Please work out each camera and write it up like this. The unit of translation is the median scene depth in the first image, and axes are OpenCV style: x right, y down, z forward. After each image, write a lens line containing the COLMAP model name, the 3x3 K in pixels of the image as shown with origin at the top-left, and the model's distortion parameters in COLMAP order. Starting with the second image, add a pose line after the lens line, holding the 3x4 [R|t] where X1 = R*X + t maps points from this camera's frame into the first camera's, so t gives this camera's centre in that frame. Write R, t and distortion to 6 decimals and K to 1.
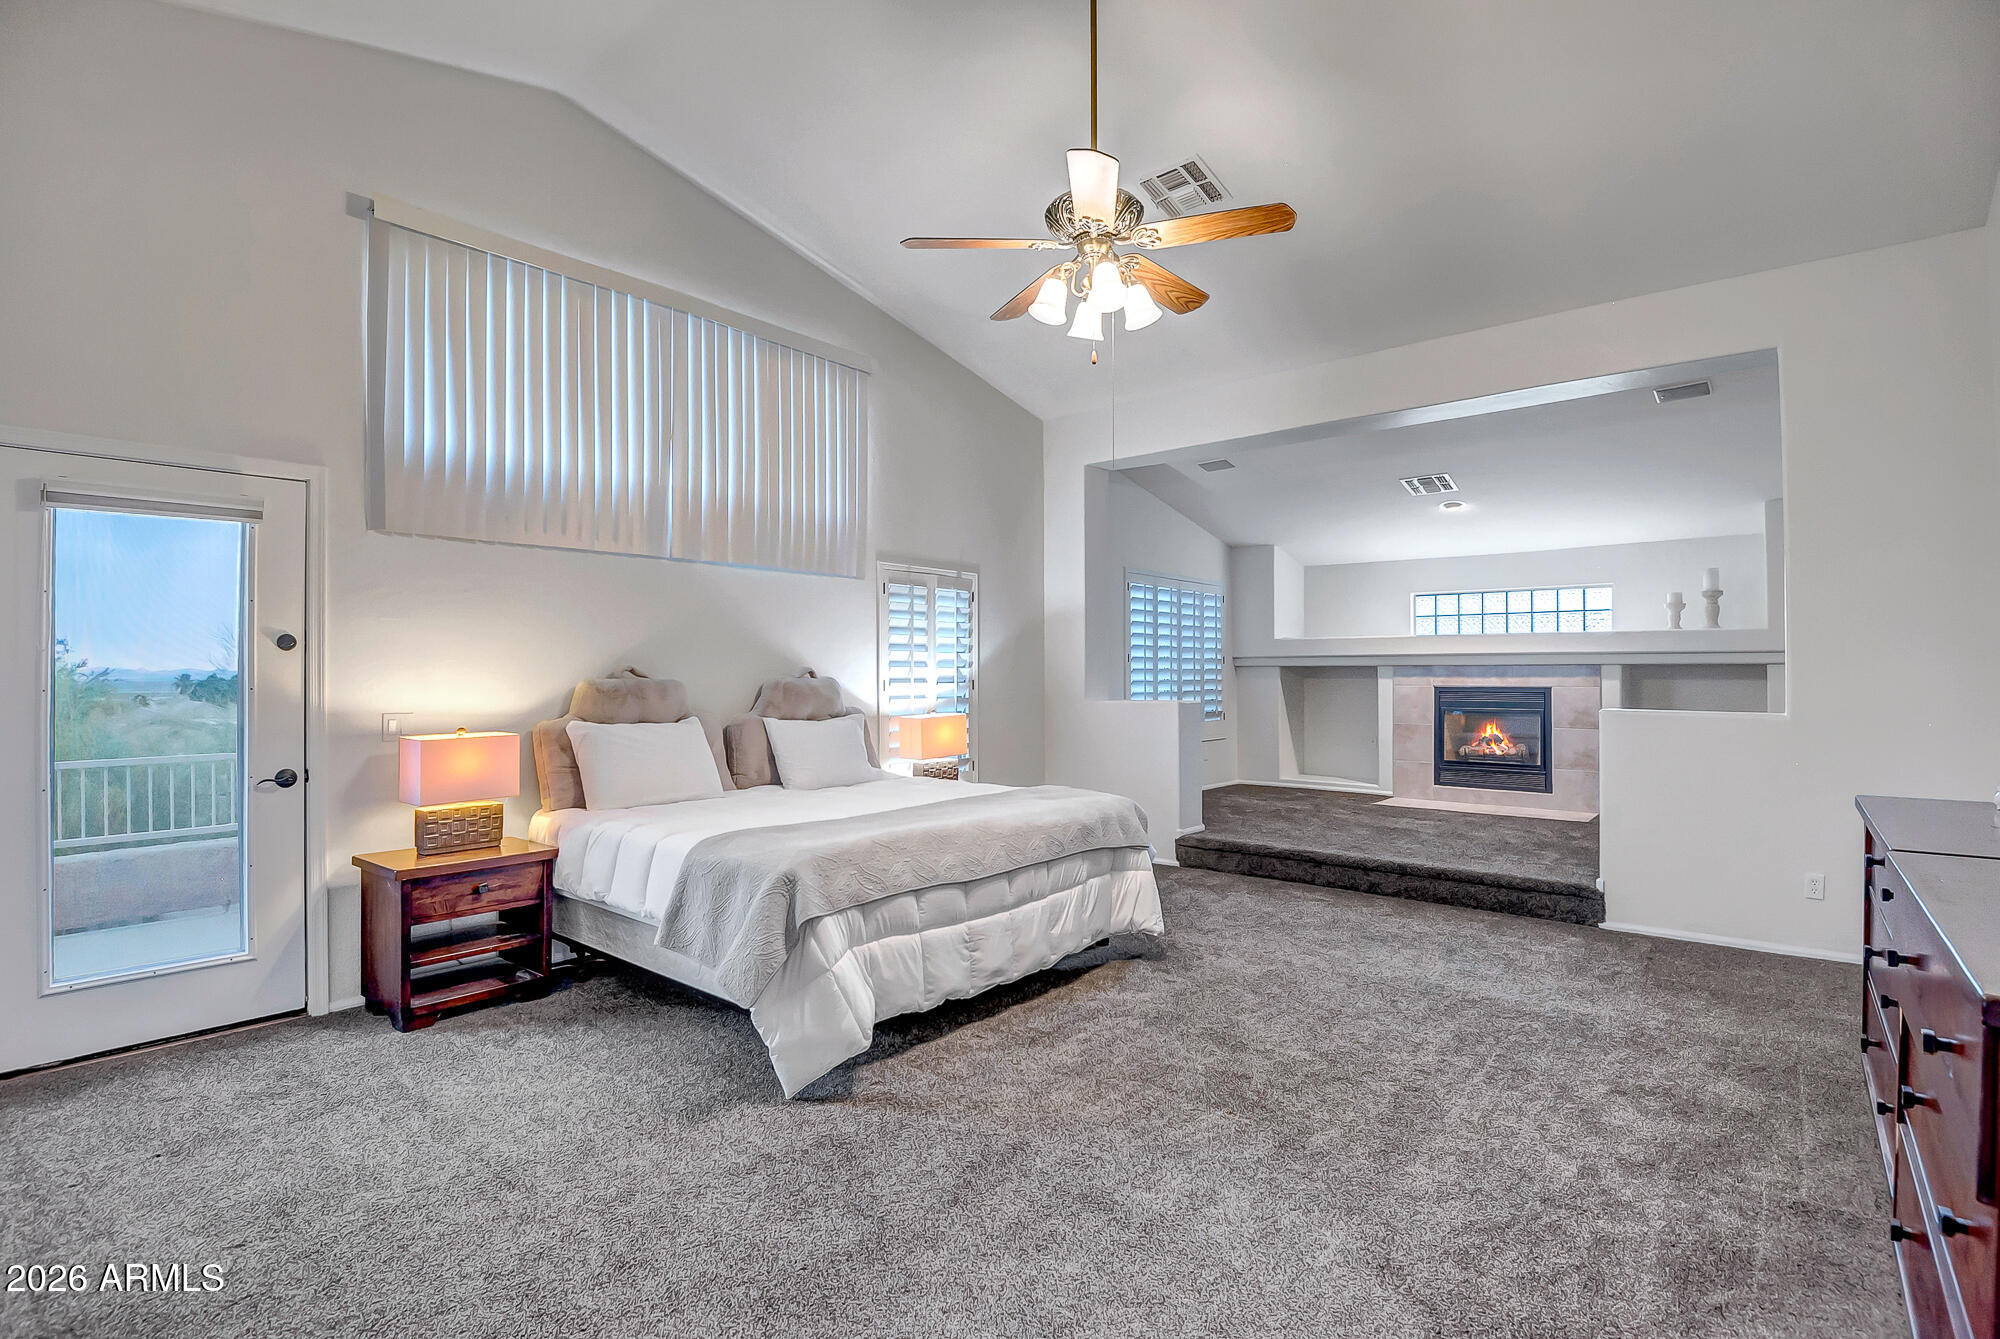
lens RADIAL K [[939.4, 0, 1001.8], [0, 939.4, 667.7], [0, 0, 1]] dist [0.011807, -0.014808]
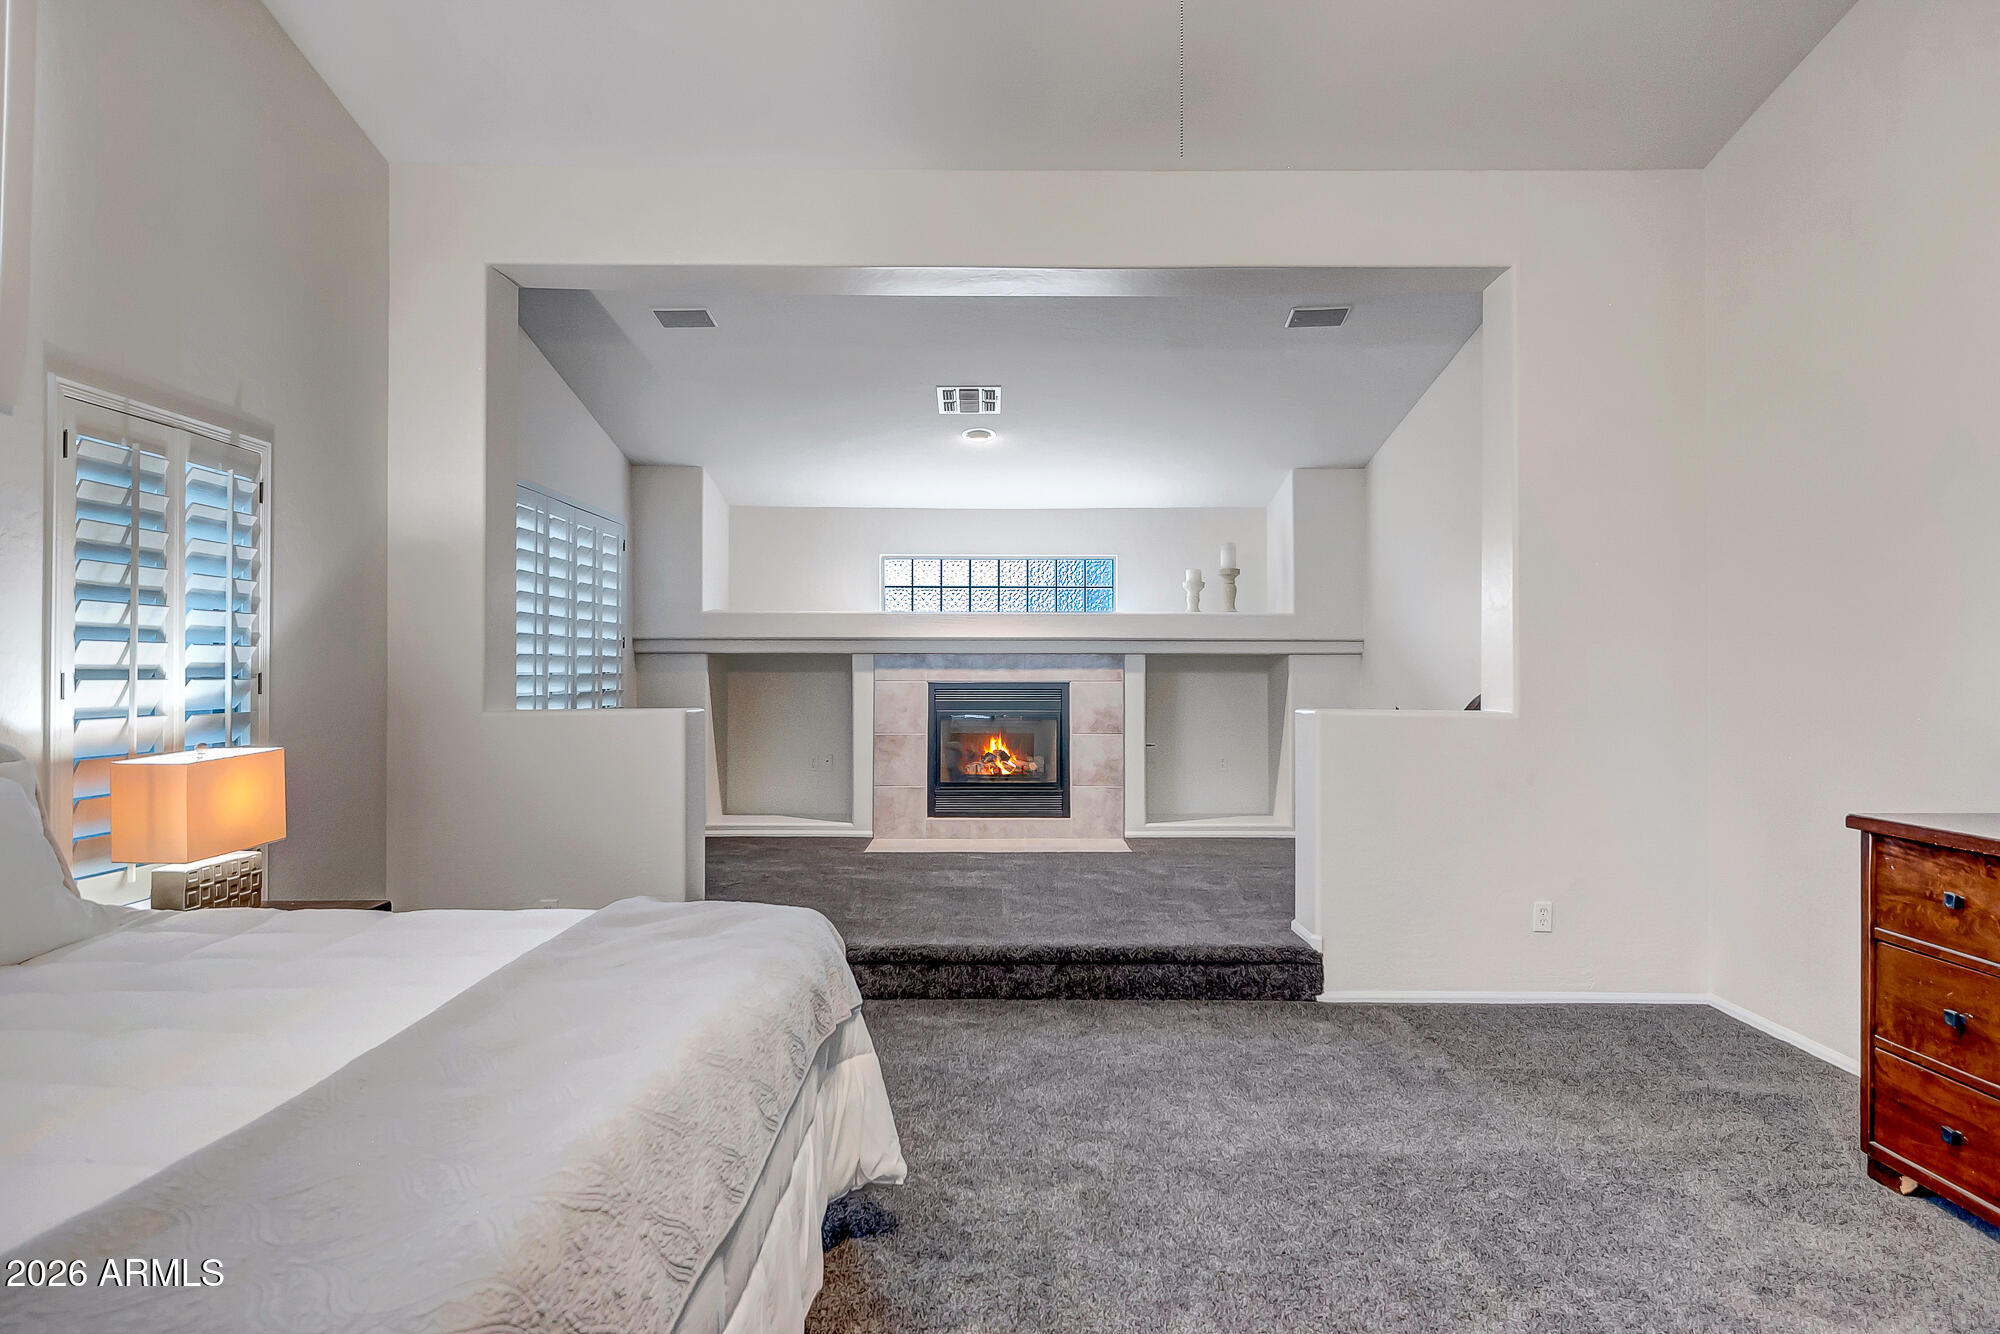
lens RADIAL K [[1227.7, 0, 1005.2], [0, 1227.7, 655.8], [0, 0, 1]] dist [0.052542, -0.057946]
pose [[0.767842, 0.008125, 0.640588, -0.141565], [-0.005382, 0.999966, -0.006232, 0.006500], [-0.640617, 0.001338, 0.767859, 0.303999]]
